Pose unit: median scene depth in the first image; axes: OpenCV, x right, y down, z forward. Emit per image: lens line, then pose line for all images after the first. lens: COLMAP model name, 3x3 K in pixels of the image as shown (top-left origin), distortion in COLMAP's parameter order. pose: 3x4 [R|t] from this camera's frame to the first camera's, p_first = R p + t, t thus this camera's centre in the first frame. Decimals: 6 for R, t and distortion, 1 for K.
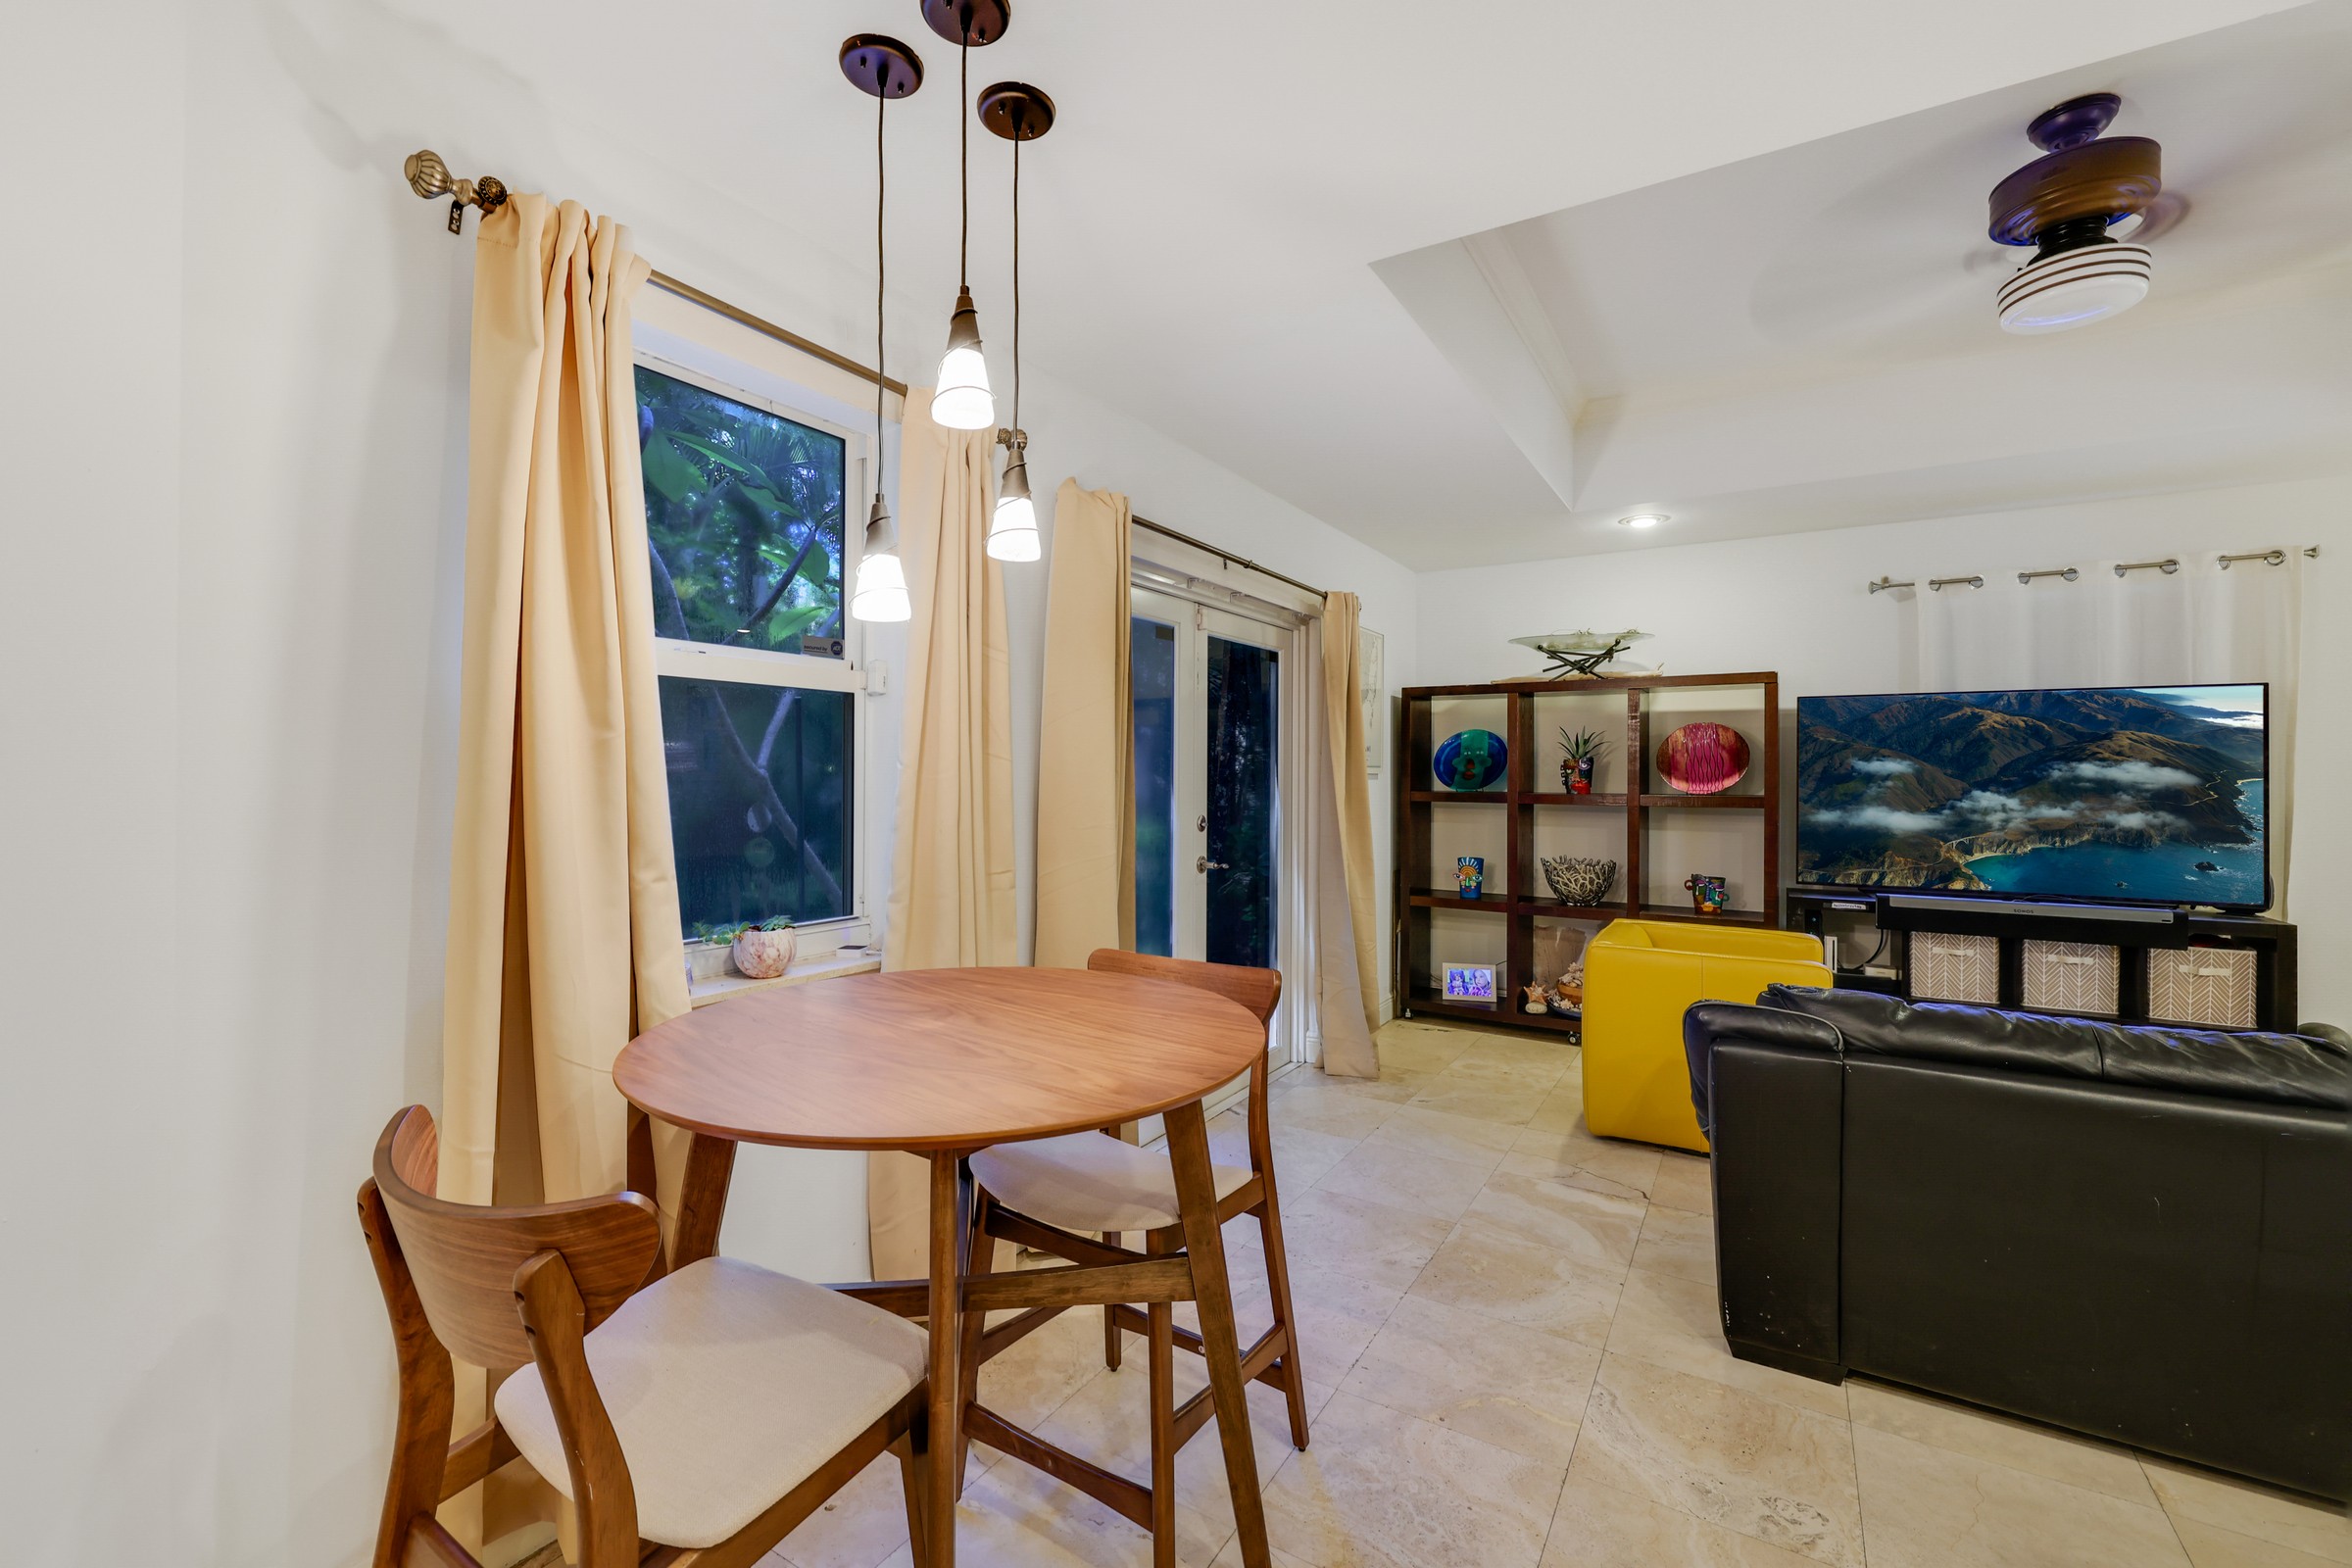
lens RADIAL K [[999.5, 0, 1163.6], [0, 999.5, 781.5], [0, 0, 1]] dist [0.001448, -0.000651]
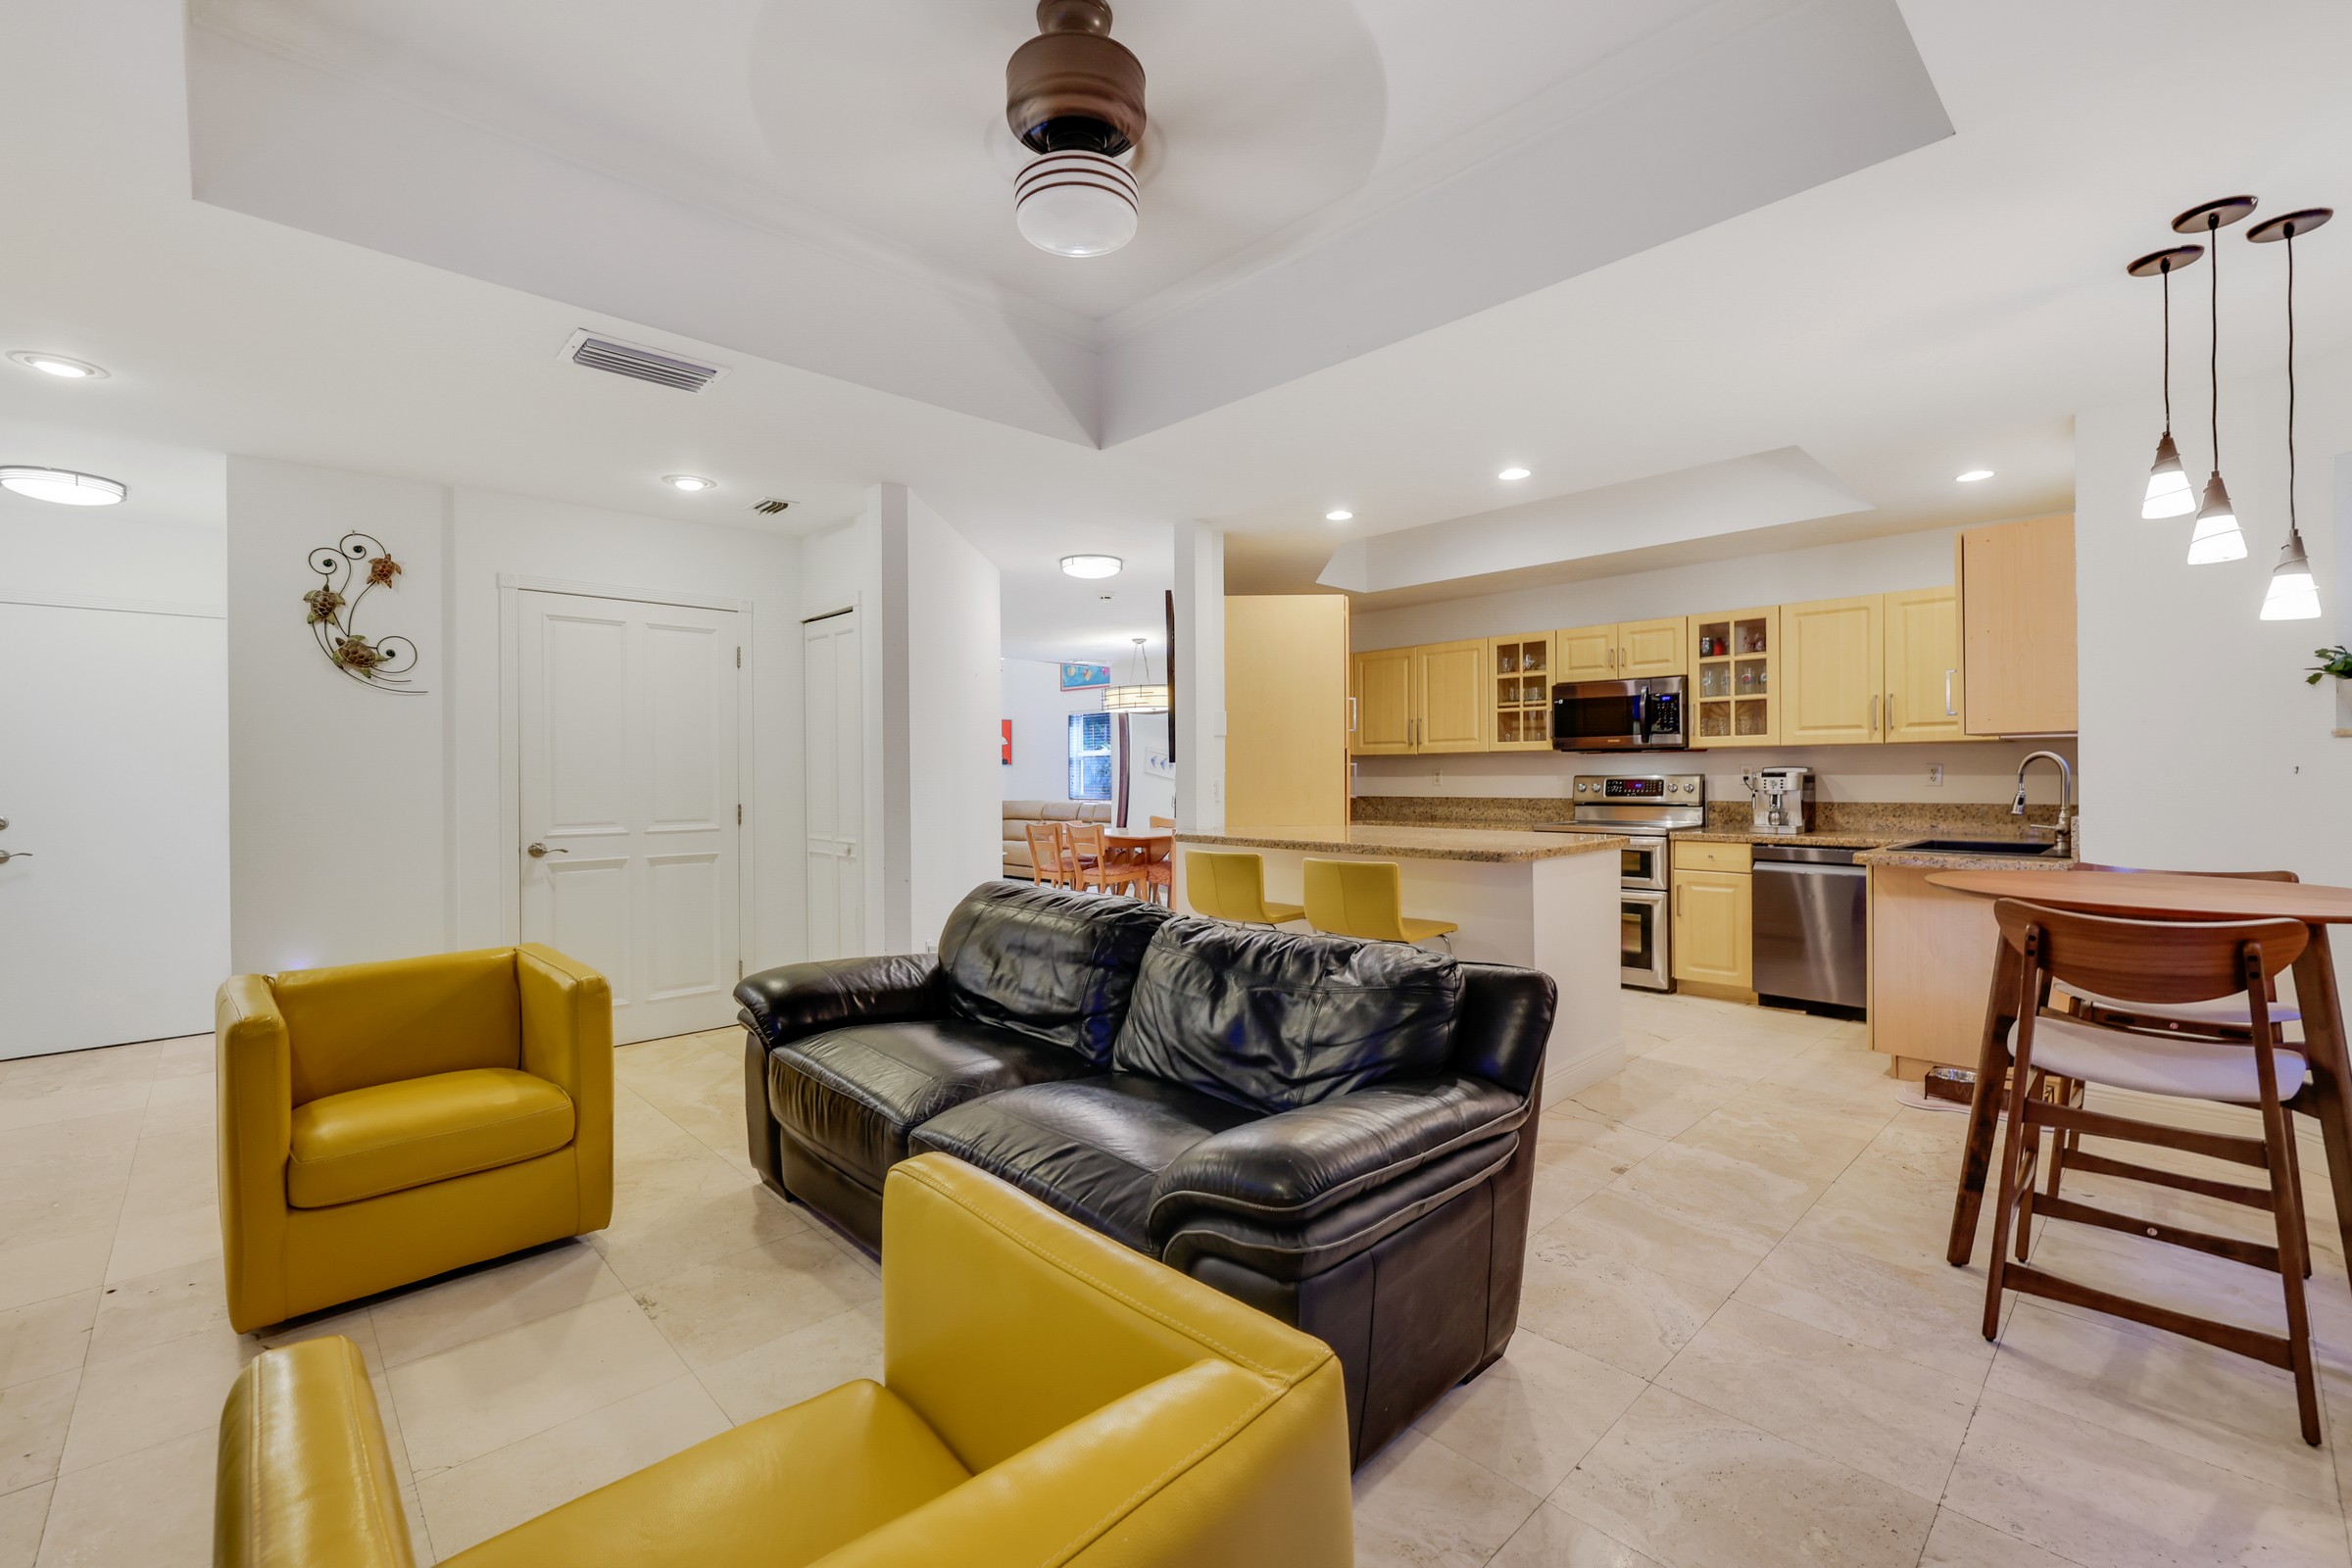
lens RADIAL K [[999.5, 0, 1155.9], [0, 999.5, 778.5], [0, 0, 1]] dist [0.001448, -0.000651]
pose [[-0.965393, 0.008193, 0.260671, 0.365392], [0.011624, 0.999865, 0.011624, 0.011151], [-0.260541, 0.014252, -0.965358, 1.140158]]
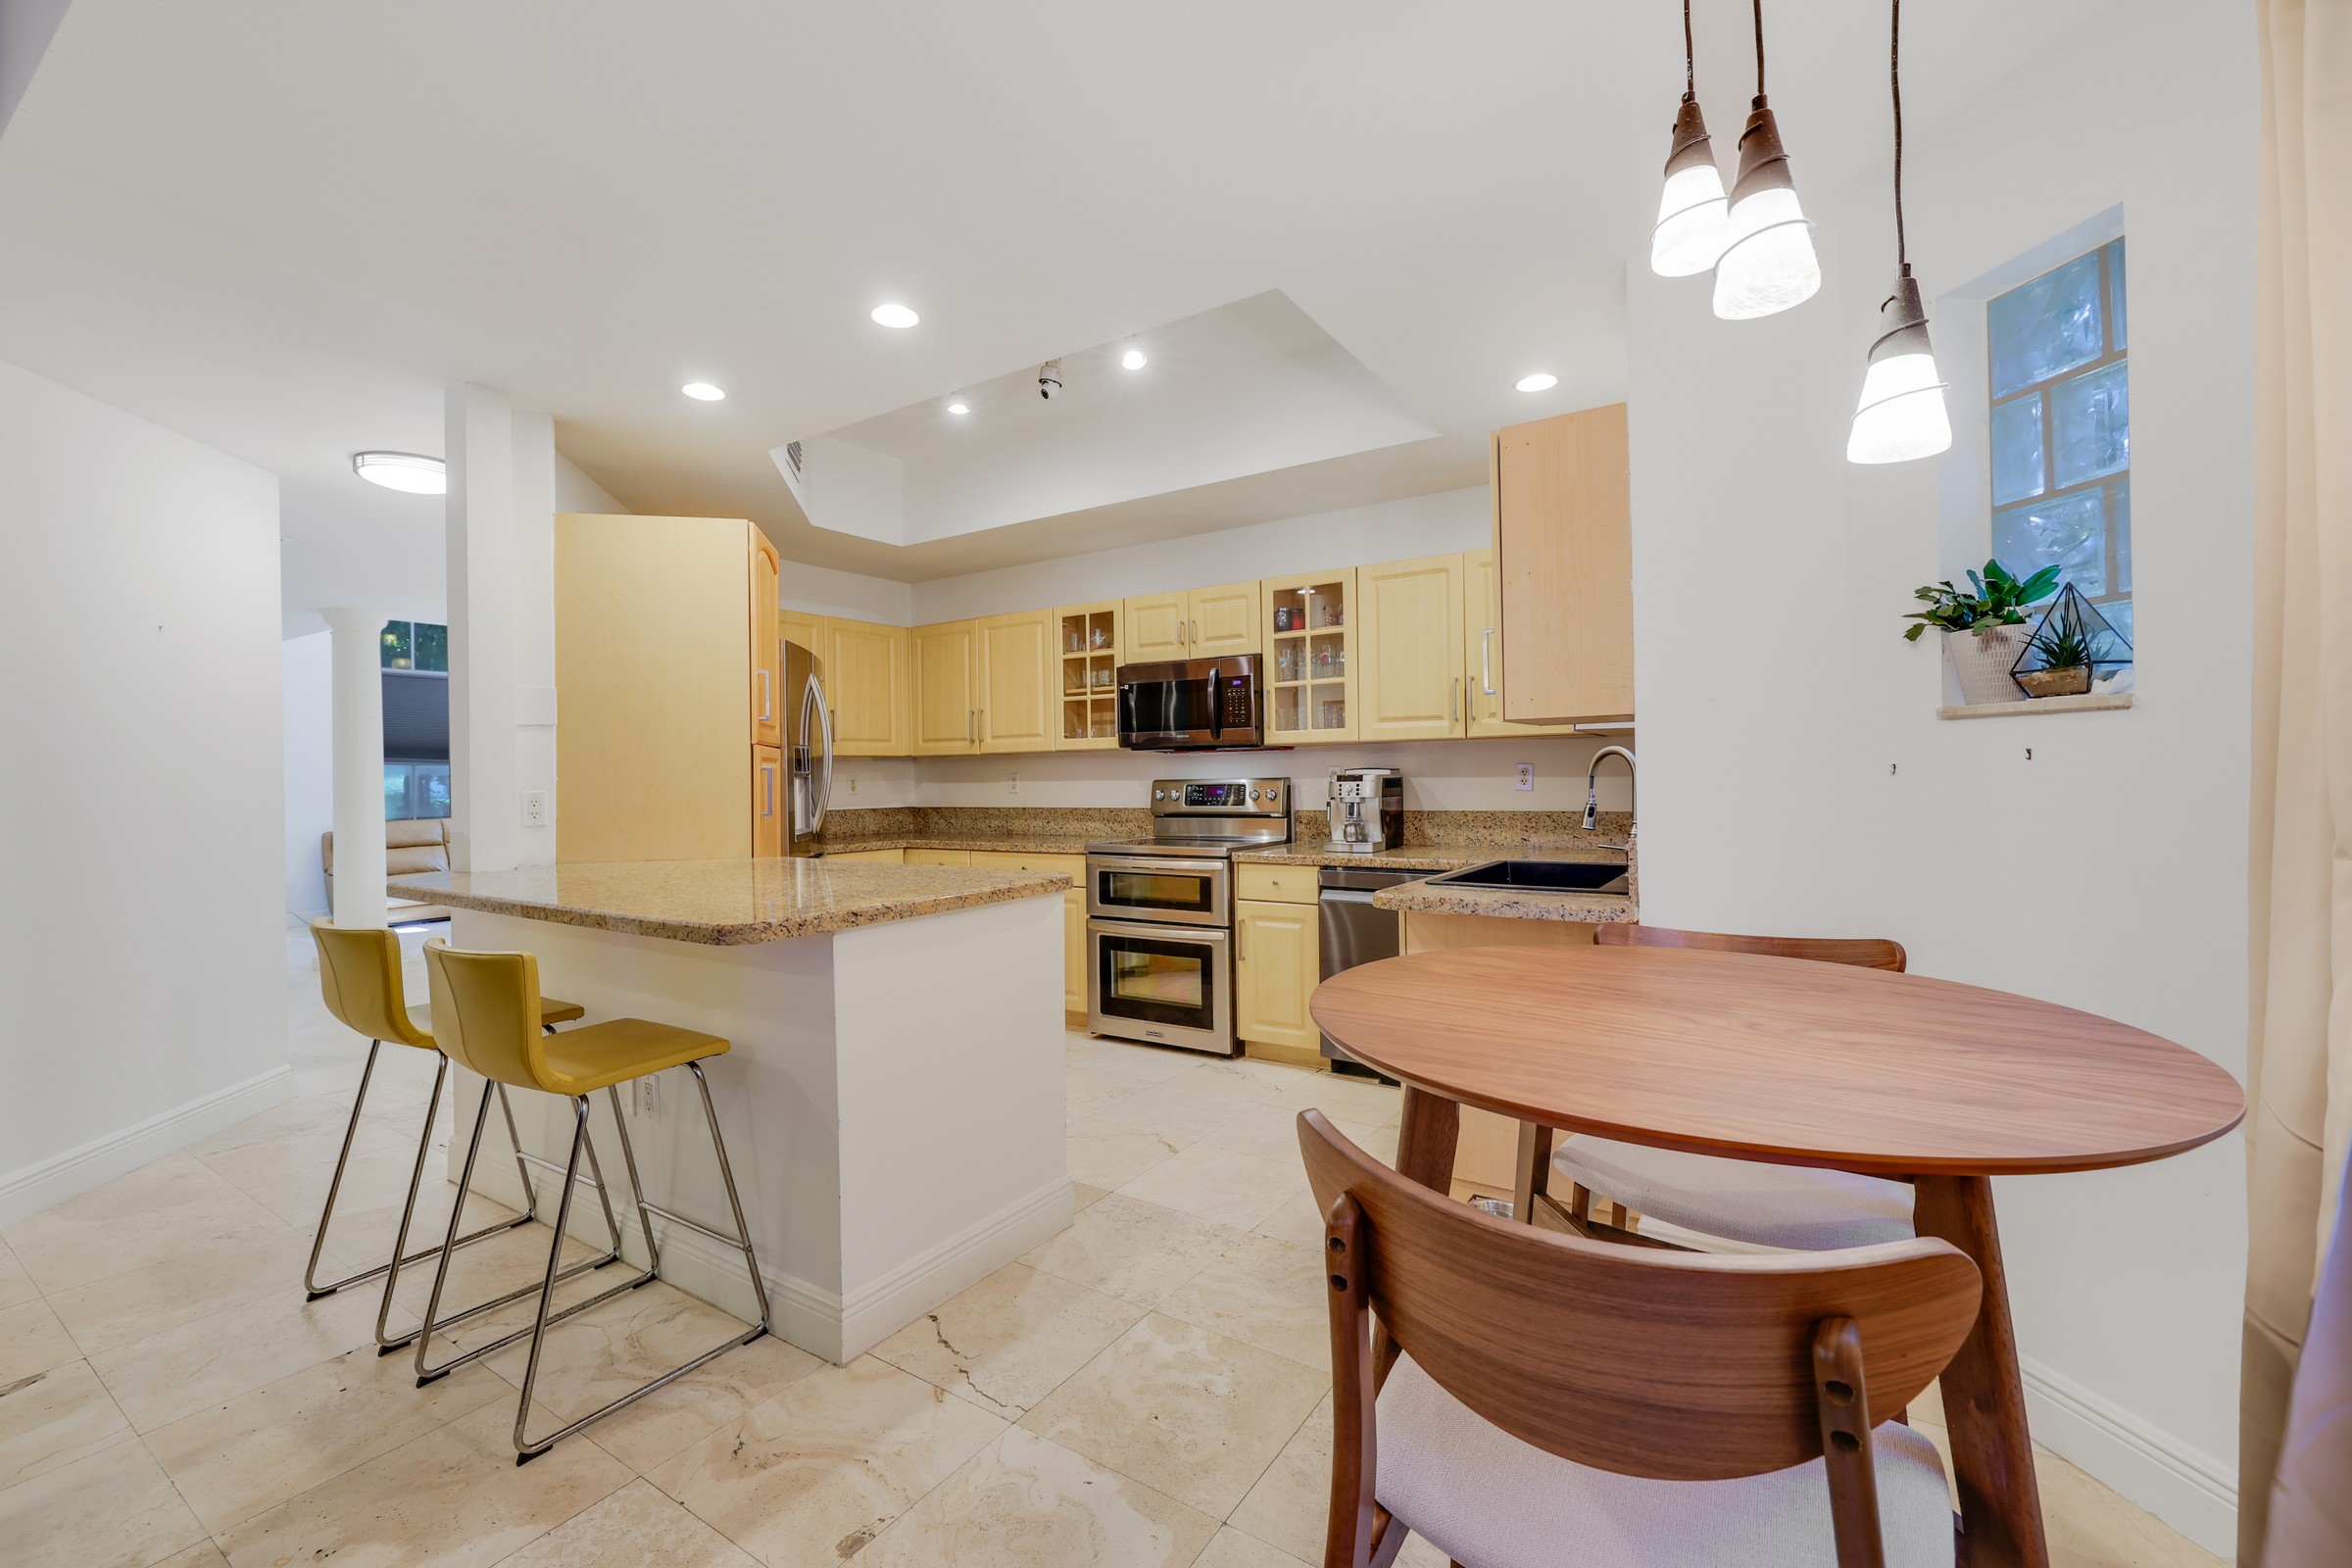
lens RADIAL K [[999.5, 0, 1153.3], [0, 999.5, 775.1], [0, 0, 1]] dist [0.001448, -0.000651]
pose [[-0.999226, 0.016297, 0.035812, 0.093726], [0.016603, 0.999828, 0.008254, 0.015776], [-0.035671, 0.008842, -0.999324, 0.716092]]
